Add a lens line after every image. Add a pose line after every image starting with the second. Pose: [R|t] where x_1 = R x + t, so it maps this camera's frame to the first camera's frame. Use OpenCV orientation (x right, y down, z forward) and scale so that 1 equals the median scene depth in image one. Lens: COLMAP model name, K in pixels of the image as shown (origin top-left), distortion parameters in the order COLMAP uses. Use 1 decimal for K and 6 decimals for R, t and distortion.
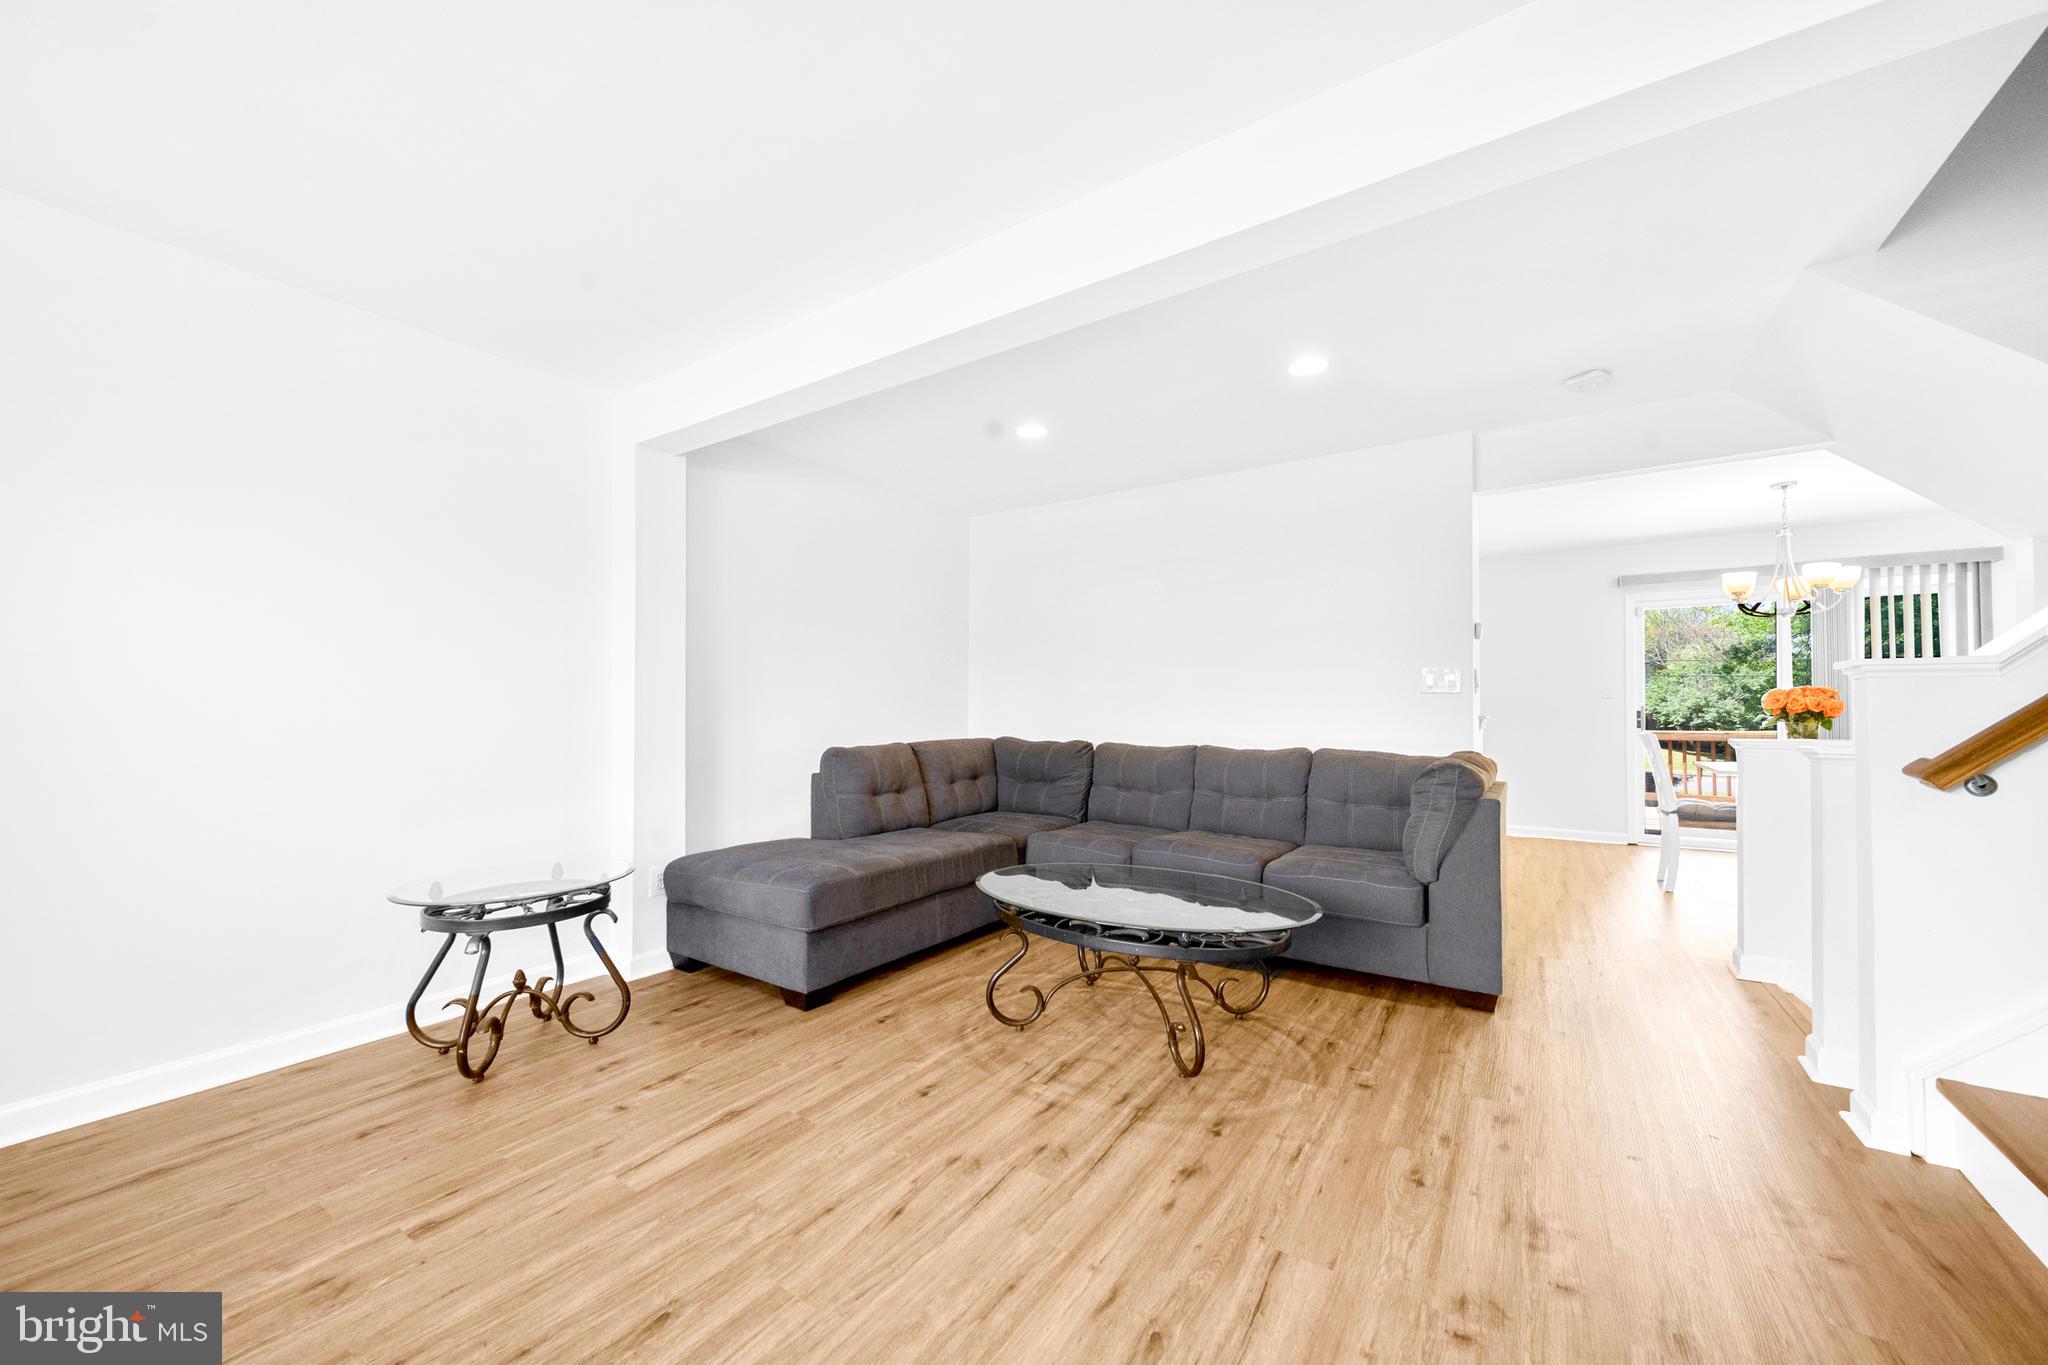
lens RADIAL K [[745.3, 0, 1032.9], [0, 745.3, 700.8], [0, 0, 1]] dist [-0.002090, -0.000244]
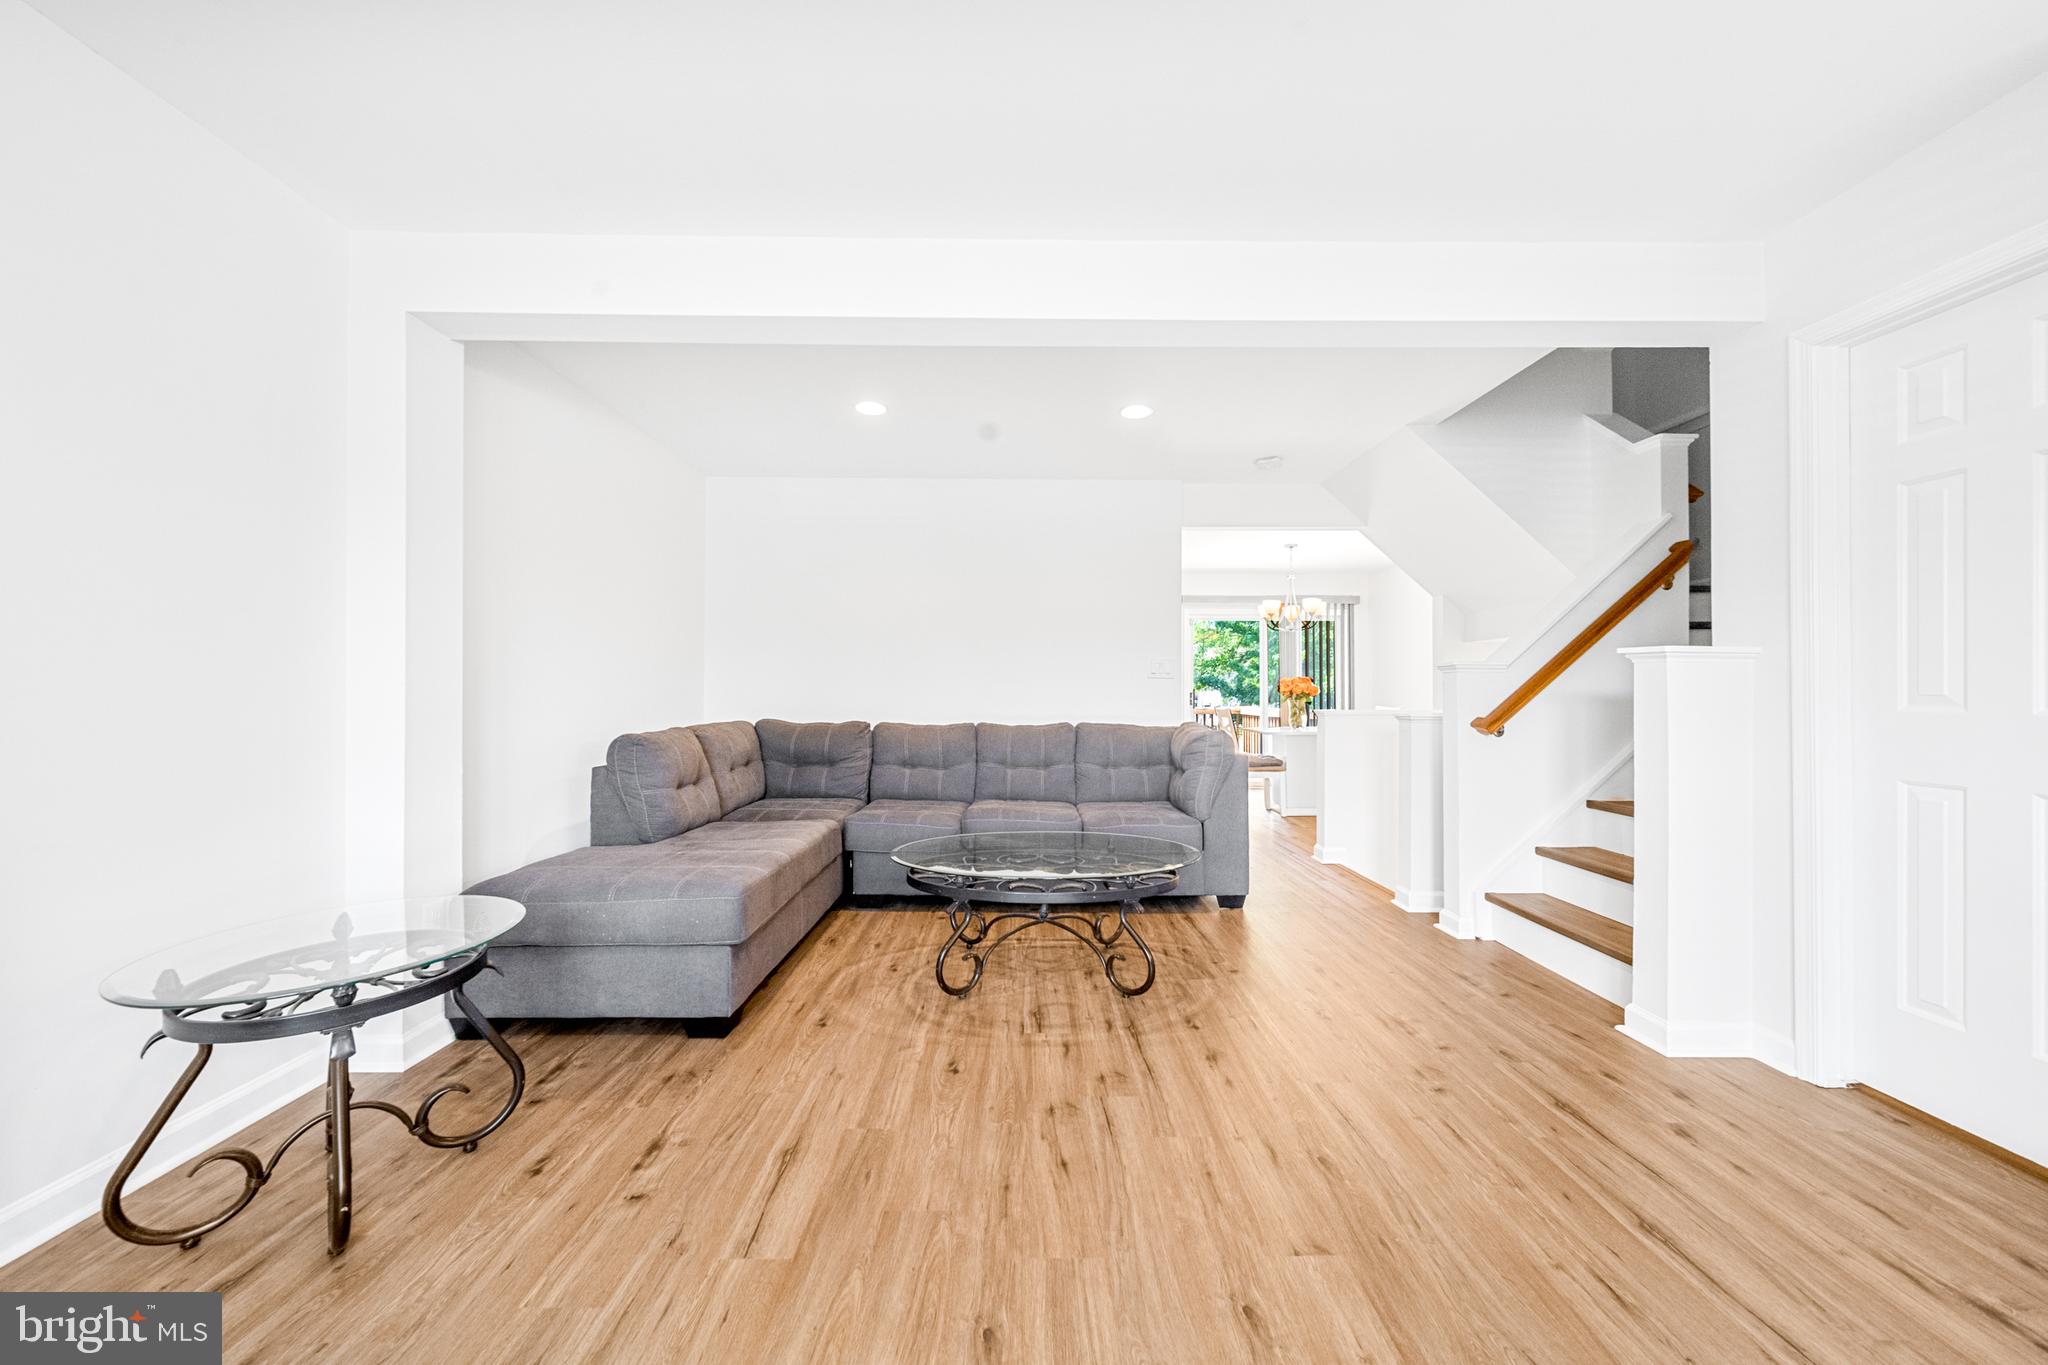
lens RADIAL K [[723.1, 0, 1027.8], [0, 723.1, 686.1], [0, 0, 1]] dist [-0.000421, -0.001198]
pose [[0.828726, 0.005720, 0.559625, -0.493262], [-0.007612, 0.999970, 0.001052, 0.005972], [-0.559602, -0.005132, 0.828745, 0.113328]]
